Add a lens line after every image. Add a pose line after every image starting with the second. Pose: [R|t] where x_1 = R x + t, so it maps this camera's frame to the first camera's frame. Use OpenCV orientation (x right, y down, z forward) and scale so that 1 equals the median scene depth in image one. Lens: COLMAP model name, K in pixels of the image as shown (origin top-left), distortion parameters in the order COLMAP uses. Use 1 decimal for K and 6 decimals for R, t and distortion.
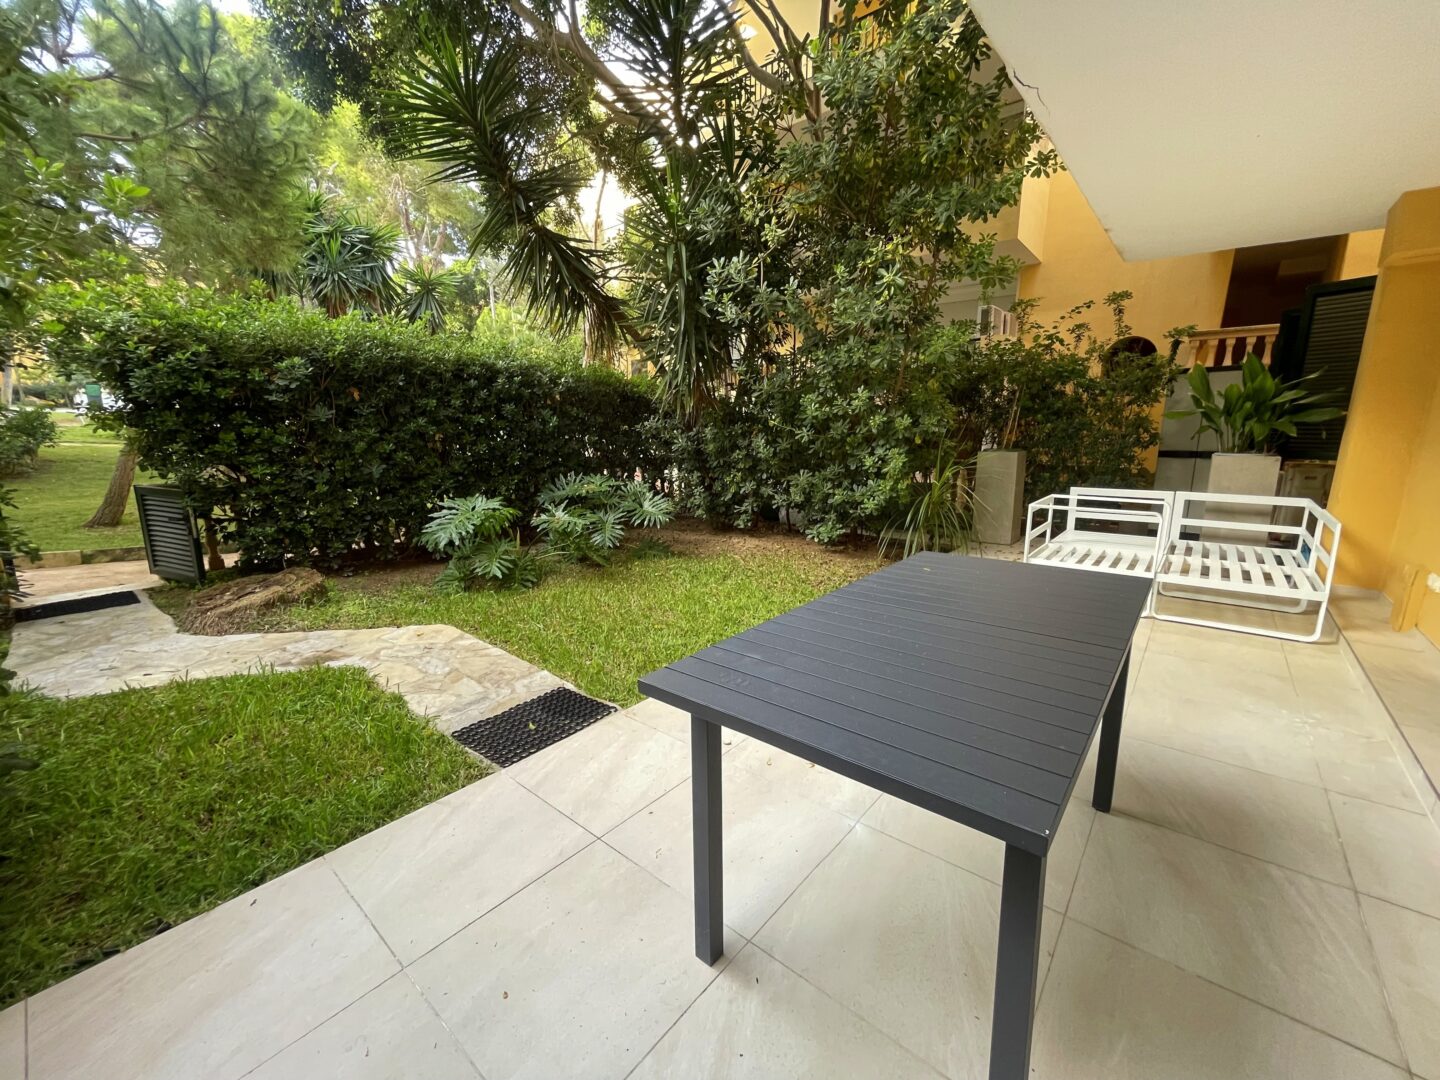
lens RADIAL K [[580.8, 0, 711.1], [0, 580.8, 541.3], [0, 0, 1]] dist [0.000787, 0.000219]
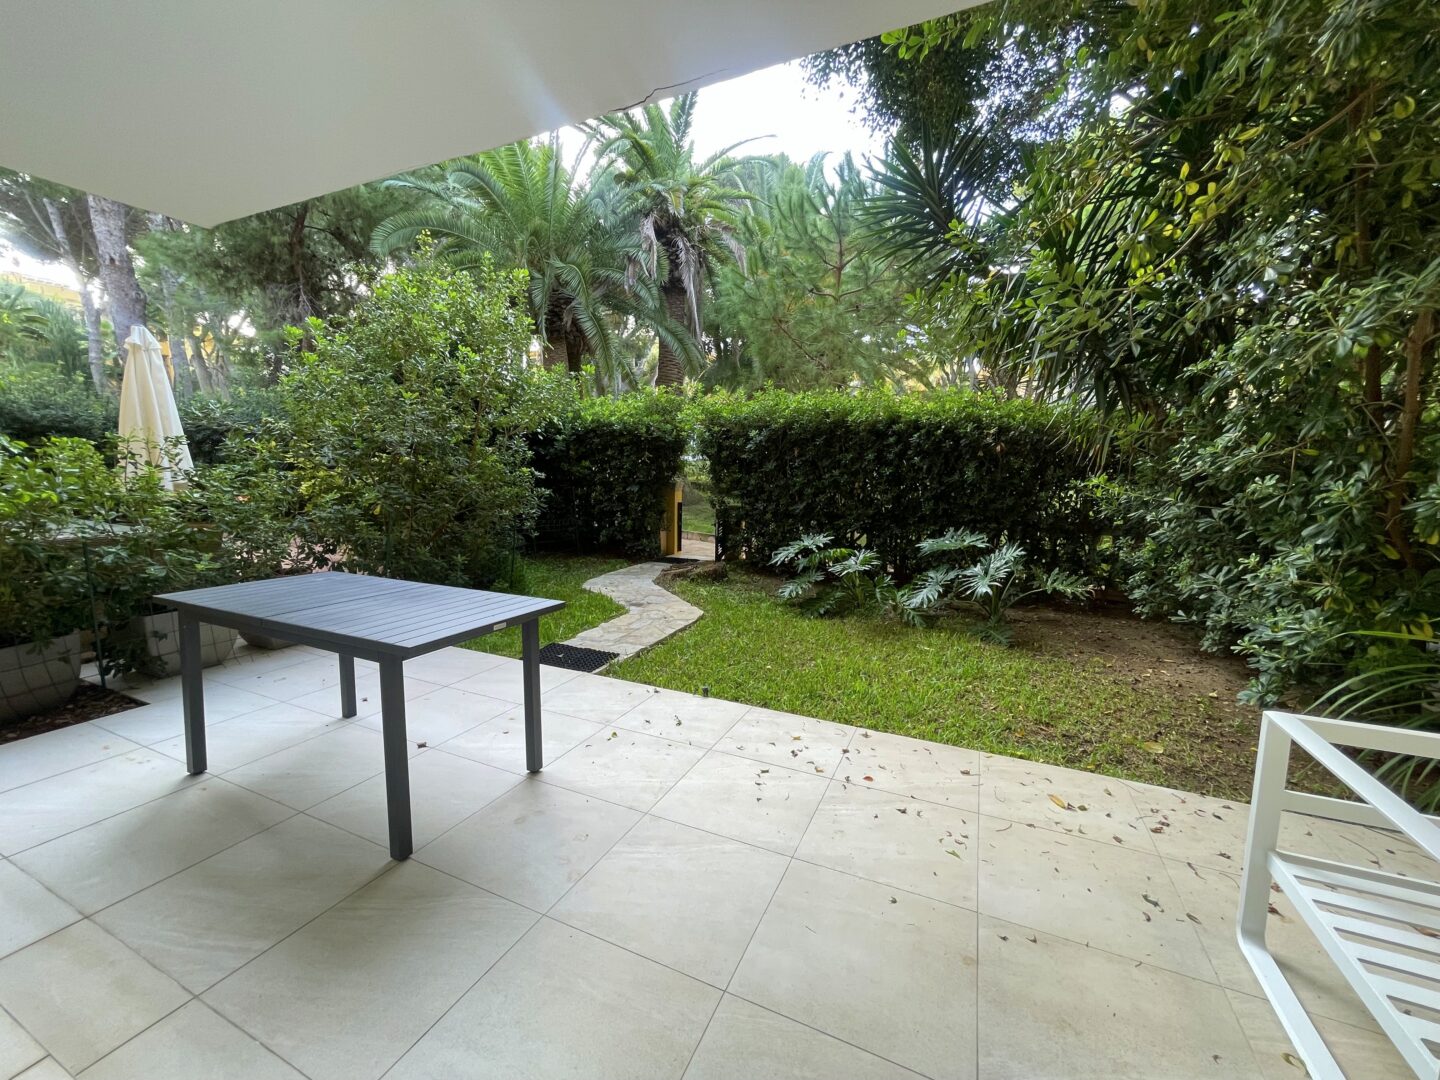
lens RADIAL K [[580.8, 0, 711.1], [0, 580.8, 541.3], [0, 0, 1]] dist [0.000787, 0.000219]
pose [[0.264616, 0.130999, -0.955415, 1.080024], [-0.203922, 0.975928, 0.077332, -0.171104], [0.942547, 0.174366, 0.284959, 0.707265]]
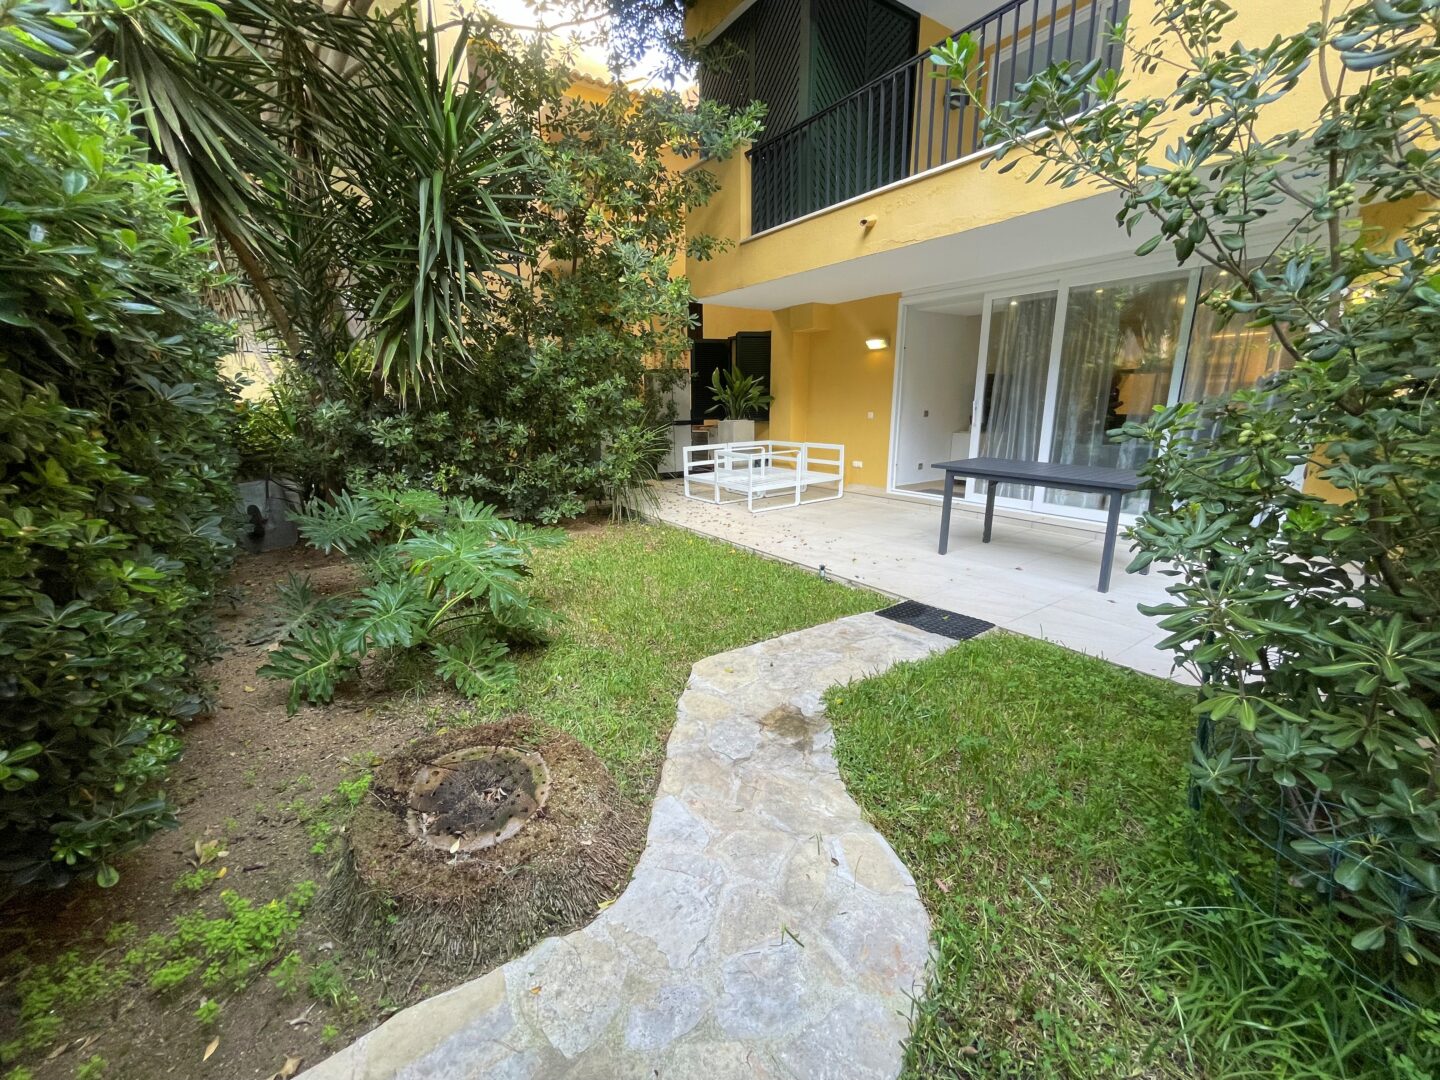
lens RADIAL K [[580.8, 0, 711.1], [0, 580.8, 541.3], [0, 0, 1]] dist [0.000787, 0.000219]
pose [[0.268420, -0.227993, 0.935933, -1.416885], [0.202663, 0.963208, 0.176515, -0.187338], [-0.941742, 0.142299, 0.304750, 0.871509]]
